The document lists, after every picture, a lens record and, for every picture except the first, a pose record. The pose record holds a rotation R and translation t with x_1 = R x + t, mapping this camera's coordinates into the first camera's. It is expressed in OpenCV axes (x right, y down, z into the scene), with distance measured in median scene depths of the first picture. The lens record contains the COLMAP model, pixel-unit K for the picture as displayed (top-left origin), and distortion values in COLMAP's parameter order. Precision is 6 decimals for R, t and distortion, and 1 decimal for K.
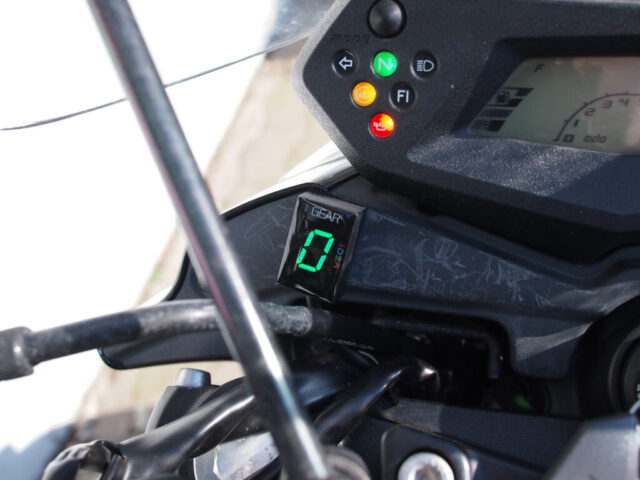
lens RADIAL K [[702.6, 0, 320.0], [0, 702.6, 240.0], [0, 0, 1]] dist [-0.024078, 0.028196]
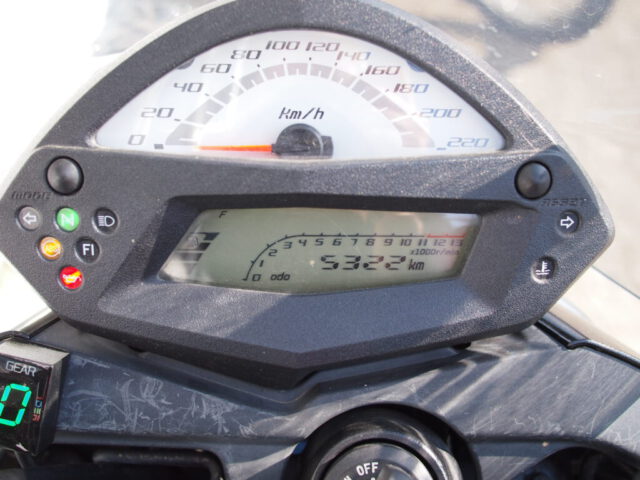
lens RADIAL K [[702.6, 0, 320.0], [0, 702.6, 240.0], [0, 0, 1]] dist [-0.024078, 0.028196]
pose [[0.975976, -0.057104, 0.210259, 0.221426], [0.066316, 0.997112, -0.037023, -0.151088], [-0.207538, 0.050077, 0.976944, -0.060797]]
